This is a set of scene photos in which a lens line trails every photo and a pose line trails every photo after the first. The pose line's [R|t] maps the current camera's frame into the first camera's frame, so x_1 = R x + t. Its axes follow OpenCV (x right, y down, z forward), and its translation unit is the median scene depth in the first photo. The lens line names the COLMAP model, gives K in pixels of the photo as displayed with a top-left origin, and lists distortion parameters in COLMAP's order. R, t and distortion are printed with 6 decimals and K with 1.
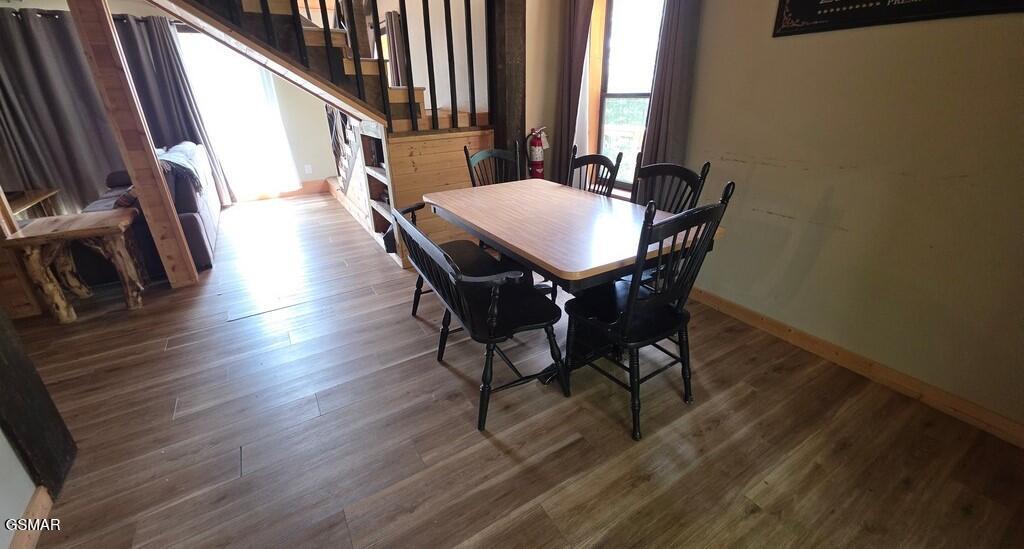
lens RADIAL K [[405.1, 0, 511.8], [0, 405.1, 259.7], [0, 0, 1]] dist [-0.001333, -0.000099]
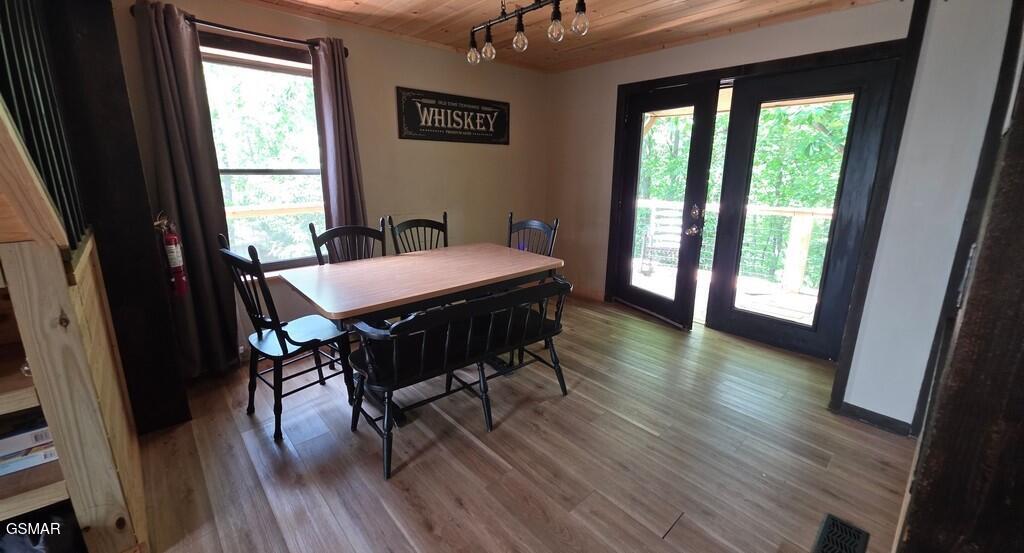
lens RADIAL K [[408.4, 0, 510.2], [0, 408.4, 260.9], [0, 0, 1]] dist [0.023416, -0.011256]
pose [[-0.180003, -0.202466, 0.962604, -1.172603], [0.368198, 0.893579, 0.256800, -0.388703], [-0.912156, 0.400654, -0.086299, 0.980780]]
